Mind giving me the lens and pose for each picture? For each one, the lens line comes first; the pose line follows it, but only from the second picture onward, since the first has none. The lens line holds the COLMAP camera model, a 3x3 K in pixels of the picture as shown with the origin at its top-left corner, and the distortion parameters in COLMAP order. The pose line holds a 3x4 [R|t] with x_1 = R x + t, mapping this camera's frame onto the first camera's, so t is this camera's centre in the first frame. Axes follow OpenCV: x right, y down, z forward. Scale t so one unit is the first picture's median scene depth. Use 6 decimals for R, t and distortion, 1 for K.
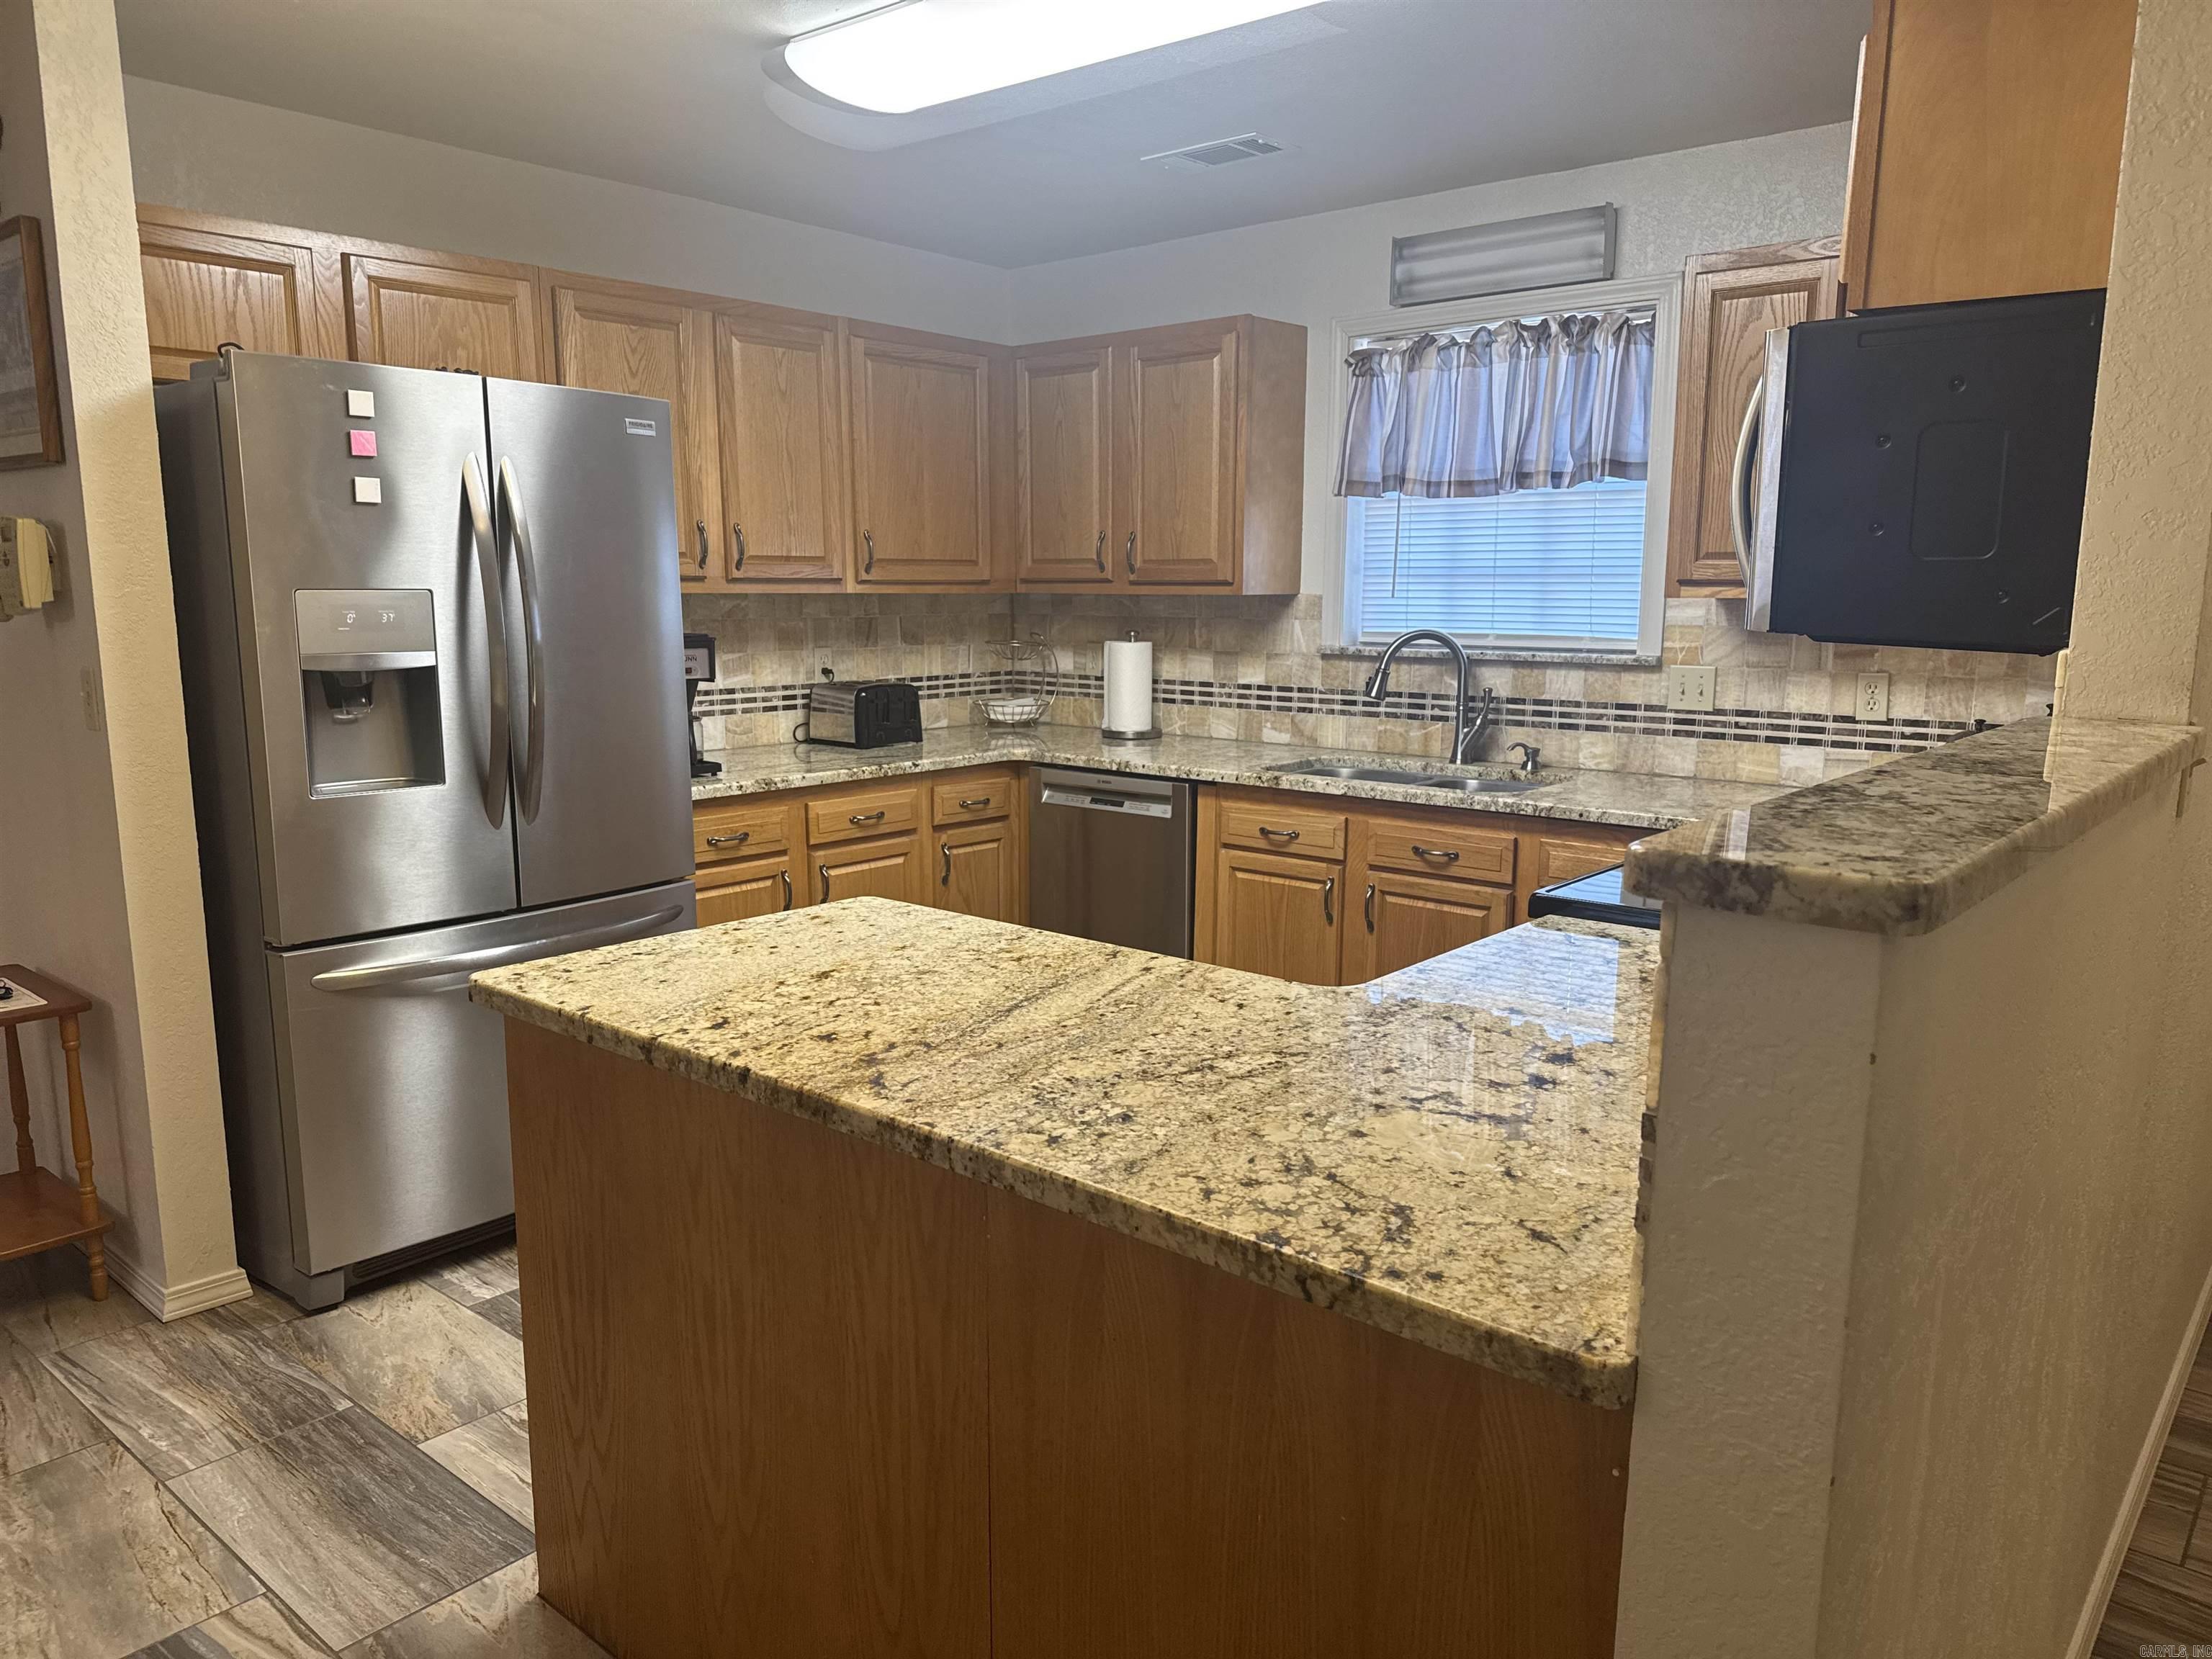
lens RADIAL K [[1564.3, 0, 1106.0], [0, 1564.3, 829.5], [0, 0, 1]] dist [0.164617, -0.246675]
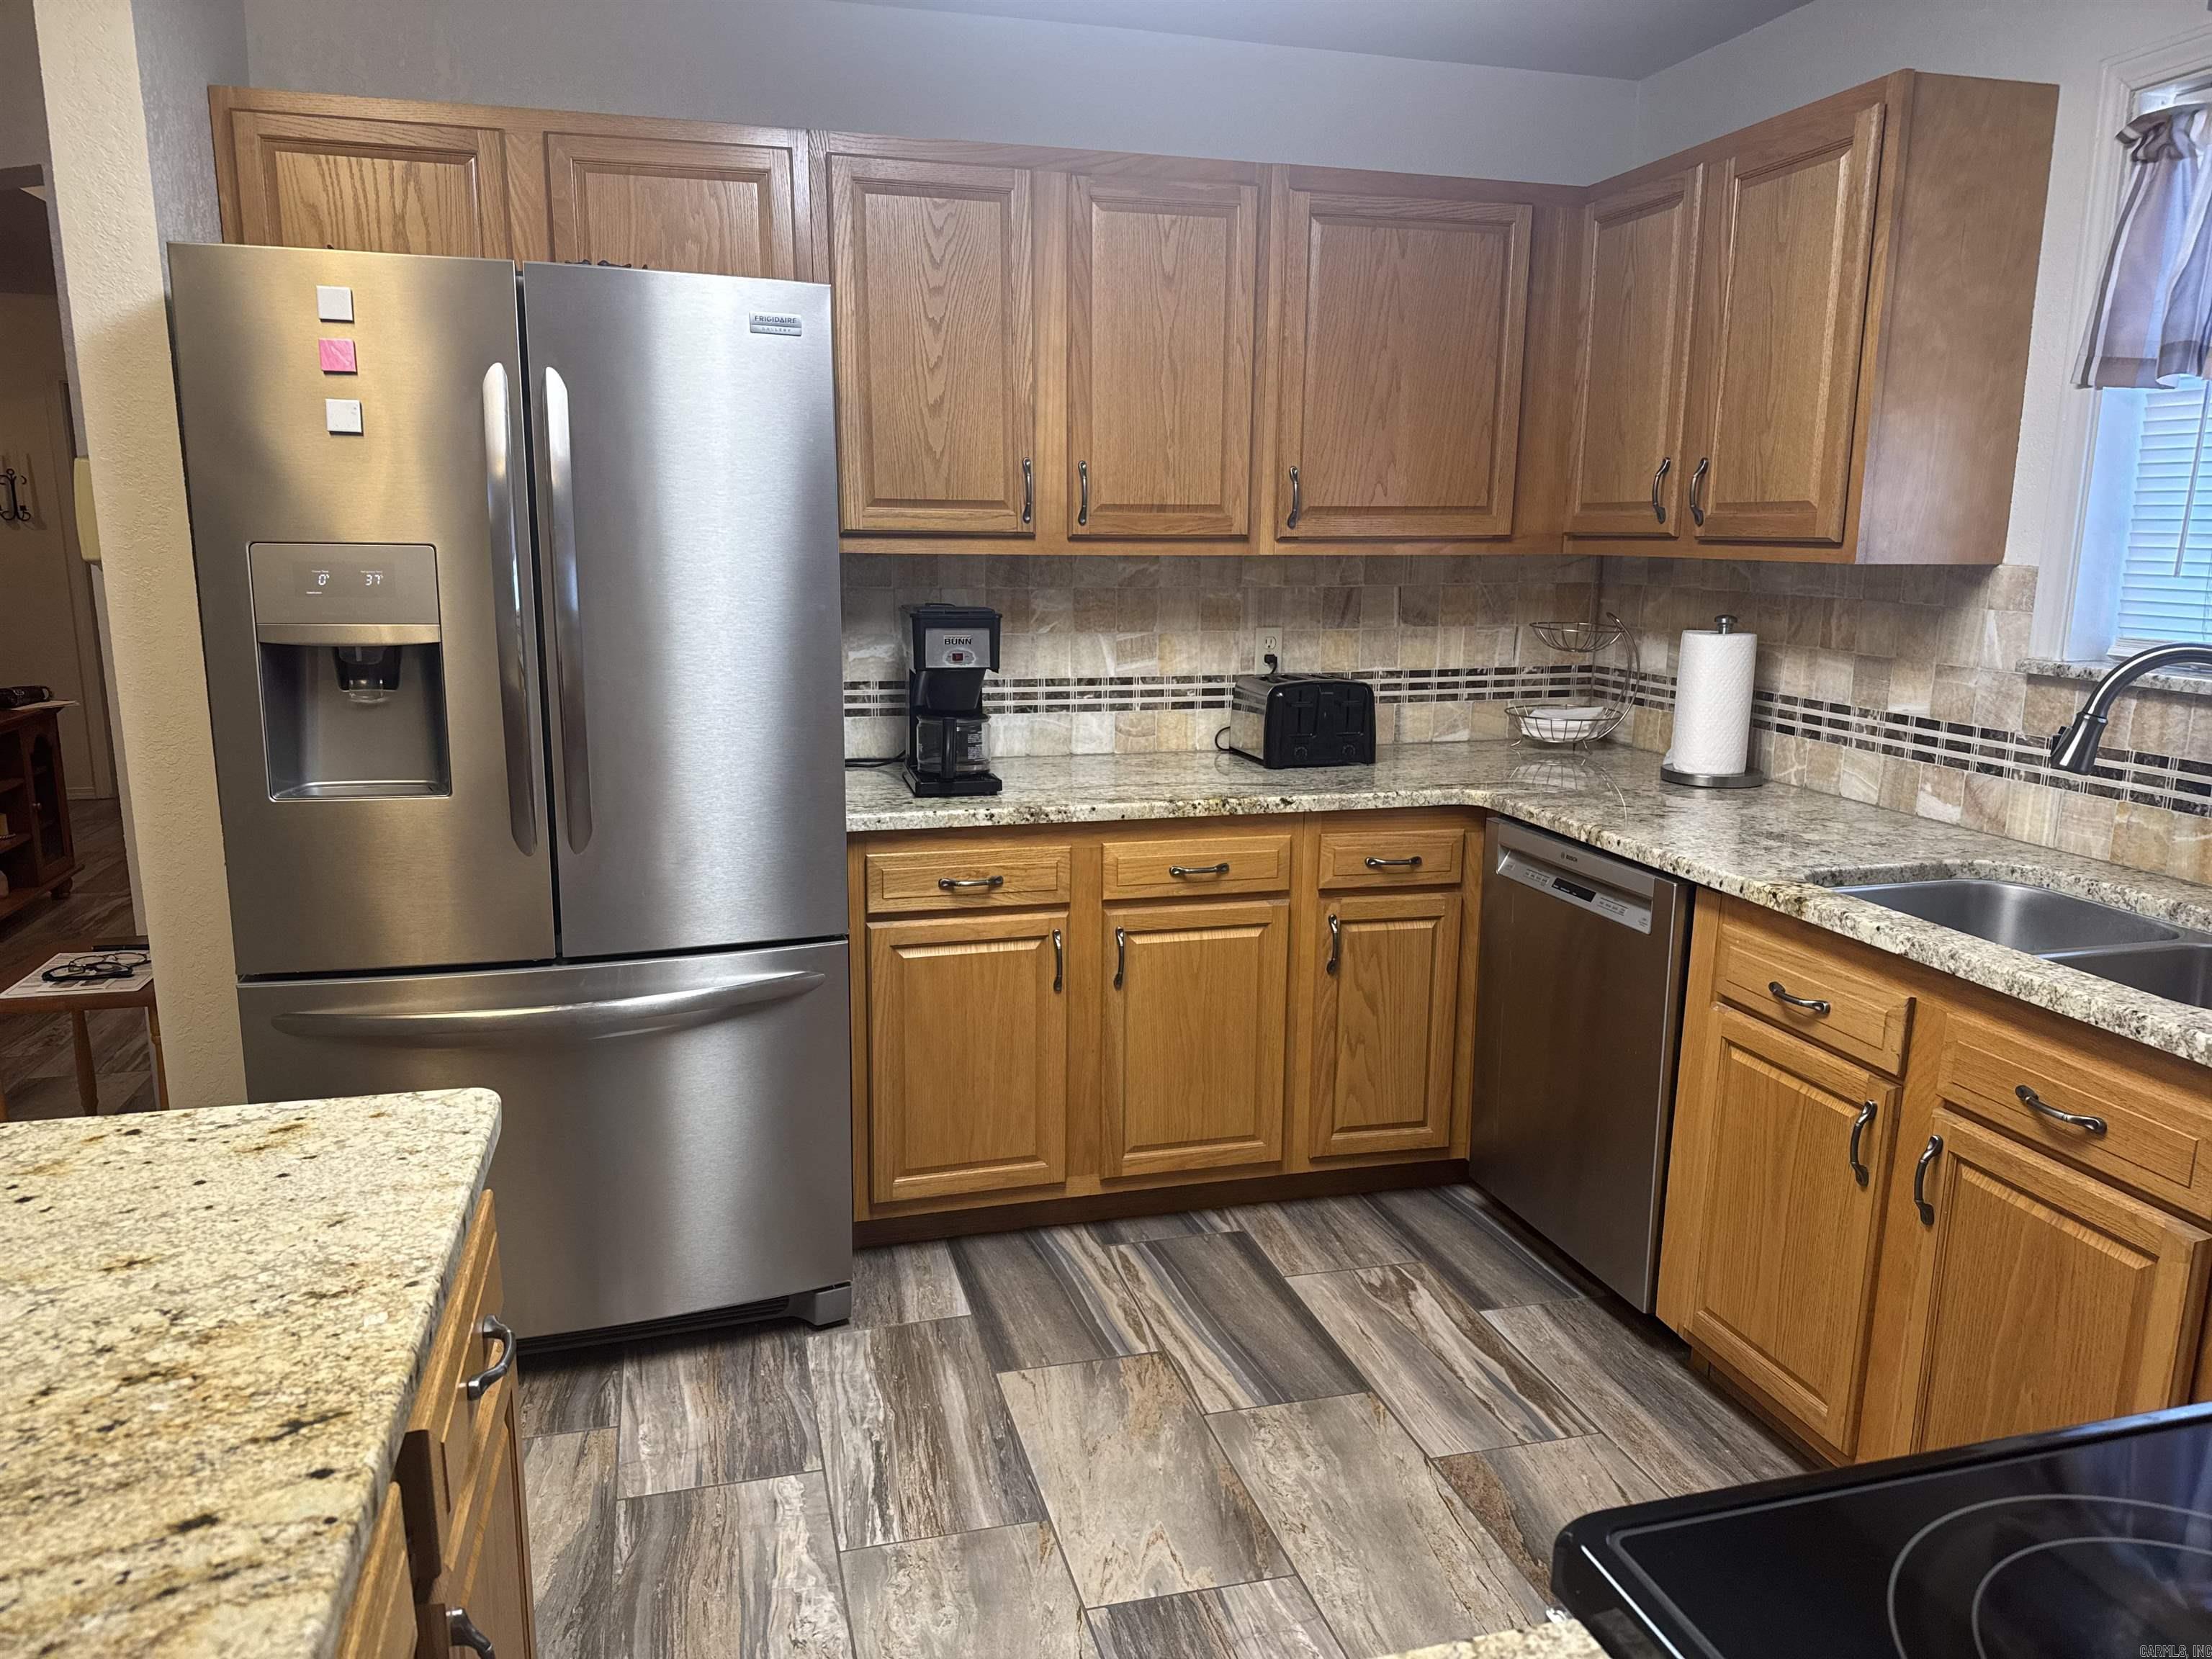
lens RADIAL K [[1564.3, 0, 1106.0], [0, 1564.3, 829.5], [0, 0, 1]] dist [0.164617, -0.246675]
pose [[0.827179, 0.113646, -0.550327, 0.188294], [-0.097277, 0.993510, 0.058953, -0.059079], [0.553455, 0.004769, 0.832865, 0.350288]]
